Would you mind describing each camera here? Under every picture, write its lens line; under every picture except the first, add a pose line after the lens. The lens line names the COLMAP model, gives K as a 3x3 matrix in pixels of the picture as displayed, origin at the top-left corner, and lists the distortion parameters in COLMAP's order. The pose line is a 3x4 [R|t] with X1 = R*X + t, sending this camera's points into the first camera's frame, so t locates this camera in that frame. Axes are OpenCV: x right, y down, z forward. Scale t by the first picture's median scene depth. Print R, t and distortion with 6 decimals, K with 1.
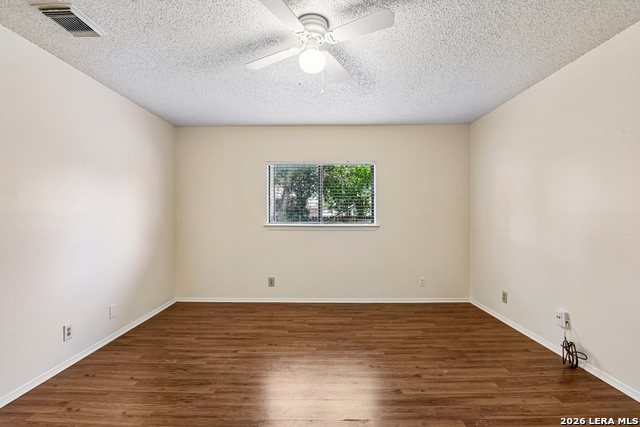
lens RADIAL K [[298.0, 0, 317.4], [0, 298.0, 212.8], [0, 0, 1]] dist [-0.006892, -0.005727]
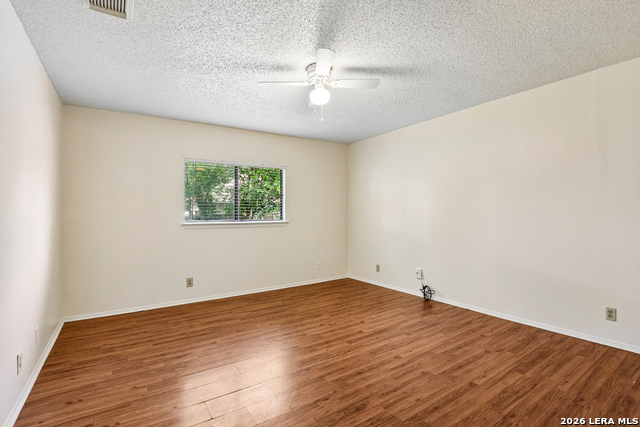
lens RADIAL K [[307.0, 0, 322.6], [0, 307.0, 212.1], [0, 0, 1]] dist [-0.011840, -0.003167]
pose [[0.819886, -0.003926, 0.572513, -0.493192], [0.004491, 0.999990, 0.000425, 0.007146], [-0.572509, 0.002222, 0.819895, -0.086692]]
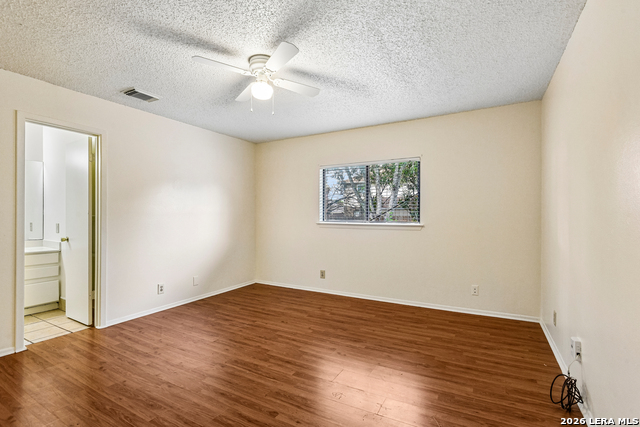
lens RADIAL K [[307.0, 0, 316.2], [0, 307.0, 212.9], [0, 0, 1]] dist [-0.011840, -0.003167]
pose [[0.874043, -0.001390, -0.485846, 0.508094], [0.003023, 0.999992, 0.002577, 0.001161], [0.485838, -0.003721, 0.874041, -0.011237]]
